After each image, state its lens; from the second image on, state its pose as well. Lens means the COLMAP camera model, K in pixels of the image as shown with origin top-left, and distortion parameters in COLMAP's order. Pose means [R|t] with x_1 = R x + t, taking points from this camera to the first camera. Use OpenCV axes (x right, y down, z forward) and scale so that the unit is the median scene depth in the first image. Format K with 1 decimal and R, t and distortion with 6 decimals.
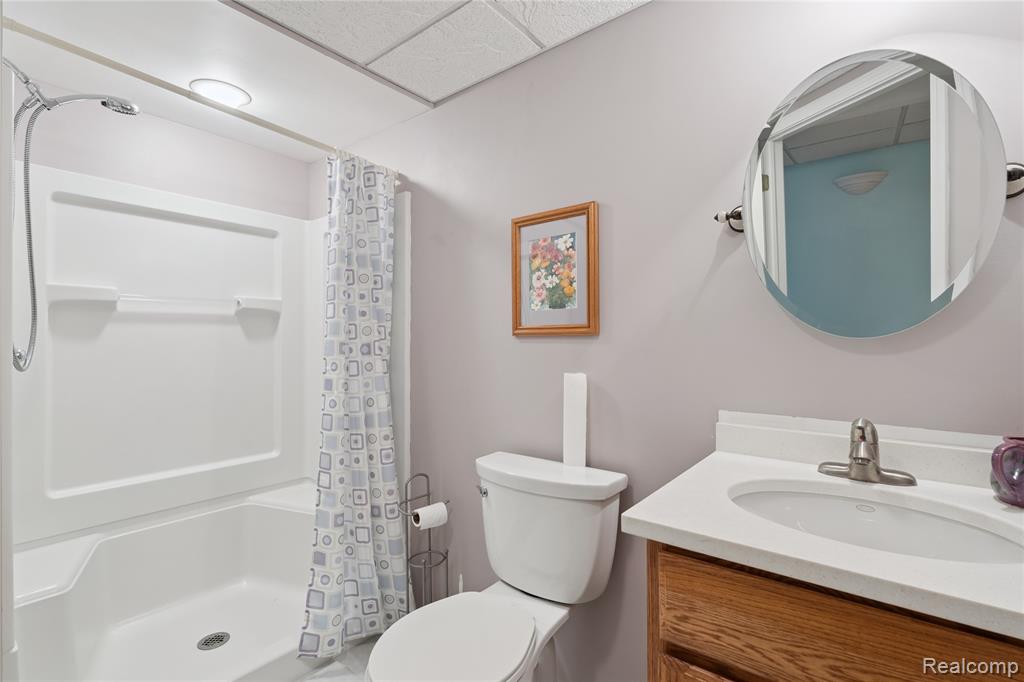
lens RADIAL K [[464.7, 0, 512.9], [0, 464.7, 339.0], [0, 0, 1]] dist [-0.001769, -0.001329]
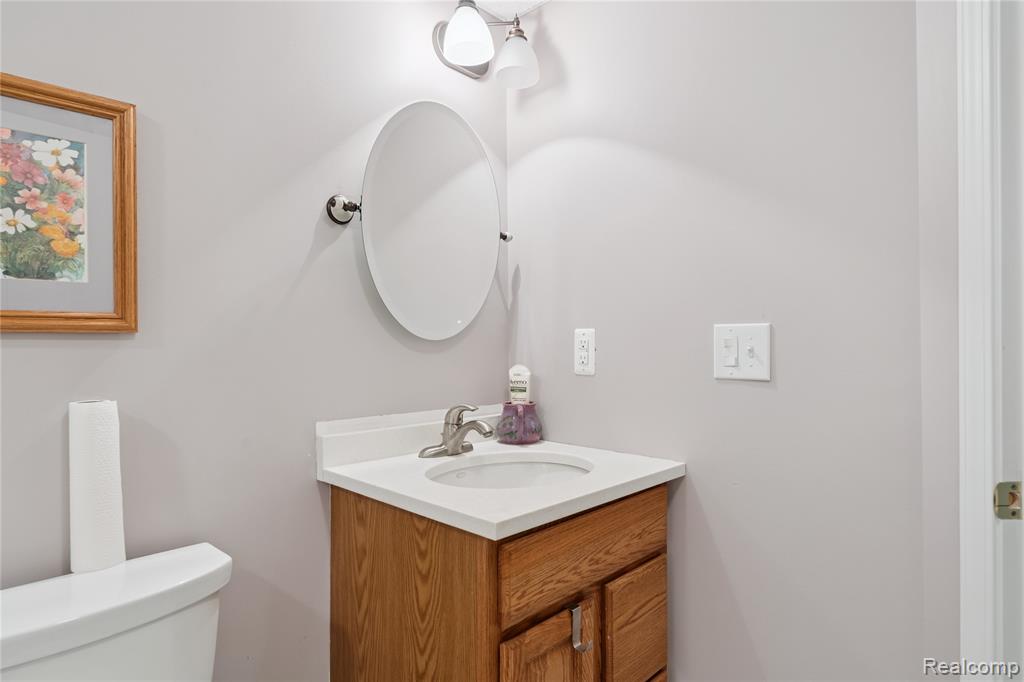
lens RADIAL K [[573.7, 0, 512.2], [0, 573.7, 343.2], [0, 0, 1]] dist [-0.003091, -0.000408]
pose [[0.106958, -0.002120, 0.994261, -0.475429], [-0.001876, 0.999996, 0.002334, 0.002210], [-0.994262, -0.002115, 0.106954, 0.426988]]
